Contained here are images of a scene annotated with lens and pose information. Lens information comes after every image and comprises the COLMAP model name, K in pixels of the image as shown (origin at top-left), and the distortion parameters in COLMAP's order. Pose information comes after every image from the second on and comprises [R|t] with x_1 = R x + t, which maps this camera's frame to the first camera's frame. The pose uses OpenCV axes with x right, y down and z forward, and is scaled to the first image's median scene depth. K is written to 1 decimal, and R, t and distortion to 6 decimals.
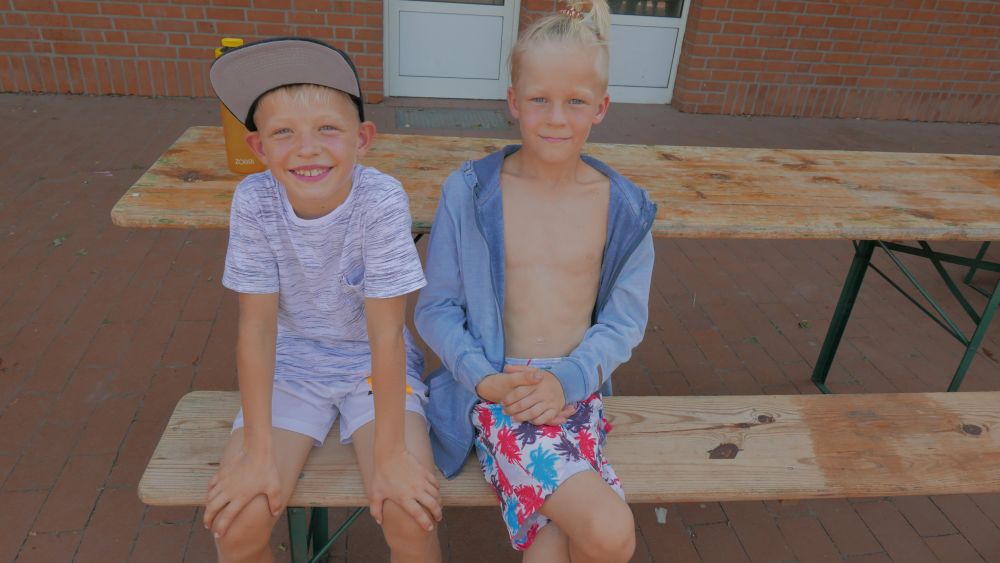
lens RADIAL K [[660.7, 0, 495.0], [0, 660.7, 281.2], [0, 0, 1]] dist [-0.042466, 0.027506]
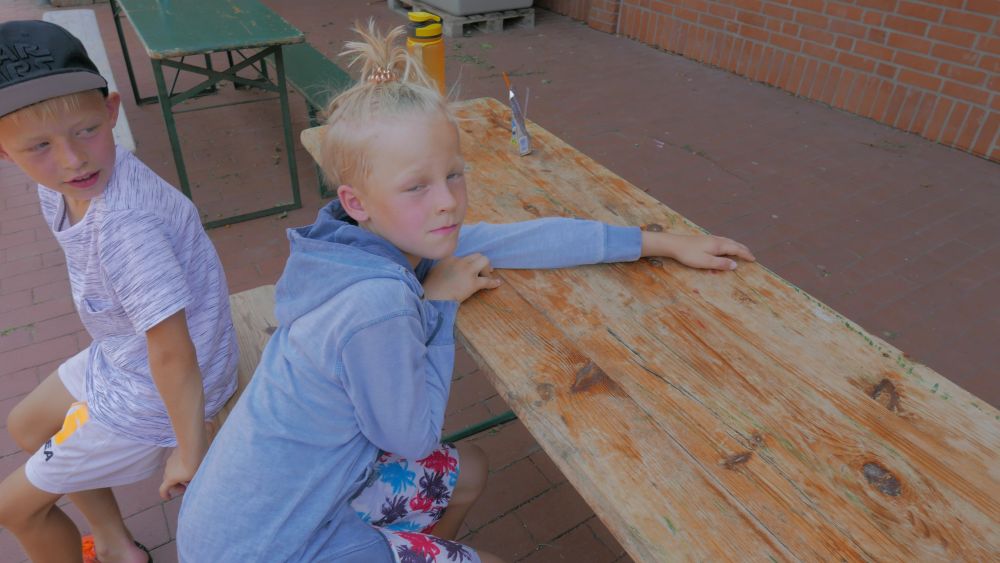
lens RADIAL K [[660.7, 0, 495.0], [0, 660.7, 281.2], [0, 0, 1]] dist [-0.042466, 0.027506]
pose [[0.411372, 0.454455, -0.790091, 0.249054], [-0.453095, 0.854104, 0.255364, -0.127254], [0.790871, 0.252936, 0.557266, 0.245150]]
